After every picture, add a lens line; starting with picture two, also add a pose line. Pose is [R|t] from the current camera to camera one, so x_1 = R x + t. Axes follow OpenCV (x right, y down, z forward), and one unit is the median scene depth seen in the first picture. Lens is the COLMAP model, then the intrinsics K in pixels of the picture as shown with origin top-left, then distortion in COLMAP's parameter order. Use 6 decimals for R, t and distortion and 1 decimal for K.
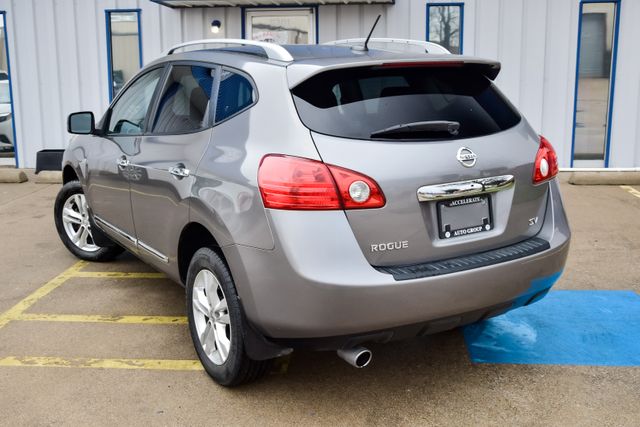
lens RADIAL K [[752.0, 0, 319.2], [0, 752.0, 214.5], [0, 0, 1]] dist [-0.014781, 0.010722]
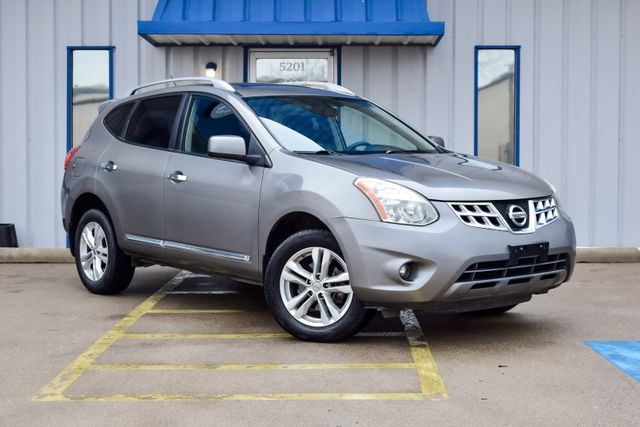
lens RADIAL K [[1084.8, 0, 319.2], [0, 1084.8, 215.7], [0, 0, 1]] dist [-0.022744, 0.030402]
pose [[0.995833, 0.007308, 0.090898, -0.150239], [0.006380, 0.988757, -0.149394, 0.087655], [-0.090968, 0.149352, 0.984591, -0.135274]]
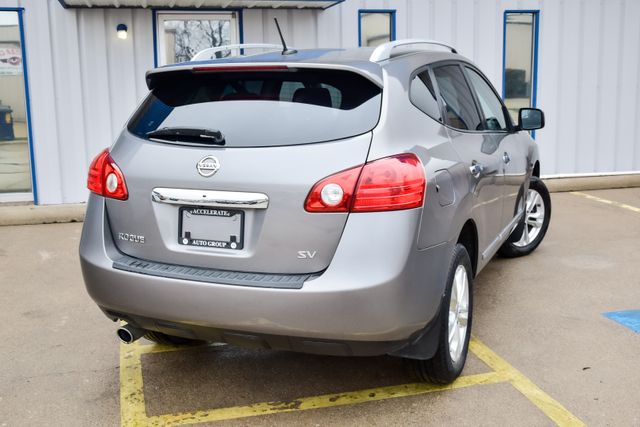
lens RADIAL K [[752.0, 0, 319.2], [0, 752.0, 214.5], [0, 0, 1]] dist [-0.014781, 0.010722]
pose [[0.935742, -0.067167, 0.346232, -0.280324], [0.075293, 0.997111, -0.010057, -0.022530], [-0.344556, 0.035480, 0.938095, 0.163541]]
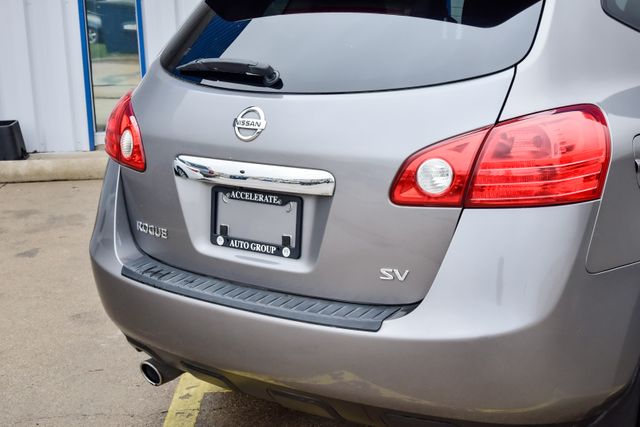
lens RADIAL K [[1084.8, 0, 319.2], [0, 1084.8, 215.7], [0, 0, 1]] dist [-0.022744, 0.030402]
pose [[0.995833, -0.052850, 0.074319, -0.205130], [0.050543, 0.998190, 0.032588, -0.035898], [-0.075907, -0.028696, 0.996702, 0.194425]]
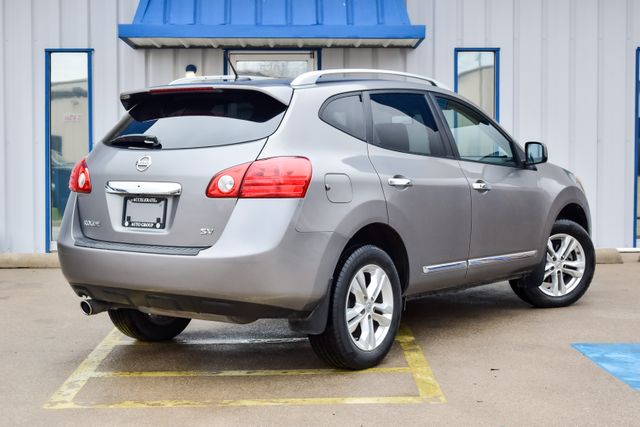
lens RADIAL K [[1122.5, 0, 319.3], [0, 1122.5, 212.5], [0, 0, 1]] dist [-0.015737, 0.060722]
pose [[0.992285, 0.001194, 0.123974, -0.177502], [0.017116, 0.989060, -0.146521, 0.084207], [-0.122793, 0.147512, 0.981408, -0.181248]]
